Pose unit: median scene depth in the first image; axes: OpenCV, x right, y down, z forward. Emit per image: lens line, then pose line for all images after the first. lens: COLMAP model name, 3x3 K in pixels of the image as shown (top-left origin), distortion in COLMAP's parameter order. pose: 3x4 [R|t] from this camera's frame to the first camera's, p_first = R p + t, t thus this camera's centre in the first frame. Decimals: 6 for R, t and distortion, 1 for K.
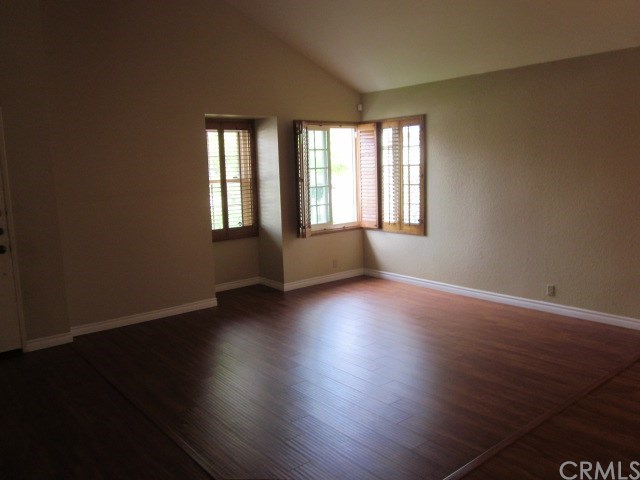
lens RADIAL K [[547.2, 0, 323.0], [0, 547.2, 241.6], [0, 0, 1]] dist [-0.009643, -0.013513]
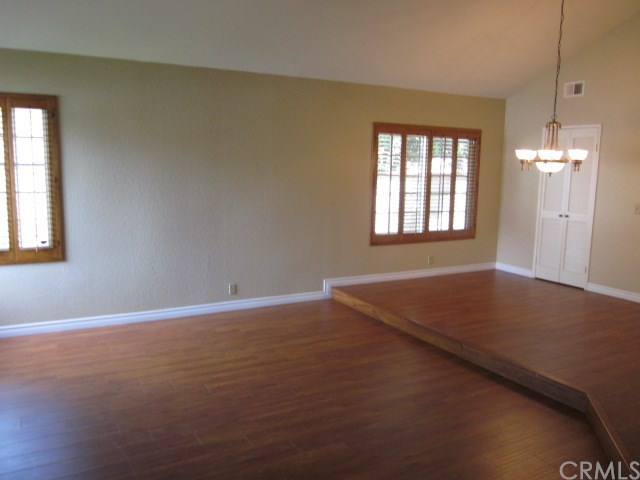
lens RADIAL K [[547.2, 0, 323.0], [0, 547.2, 241.6], [0, 0, 1]] dist [-0.009643, -0.013513]
pose [[0.156015, -0.110603, 0.981543, -0.532808], [0.111017, 0.989378, 0.093840, -0.074289], [-0.981496, 0.094327, 0.166637, 0.589642]]
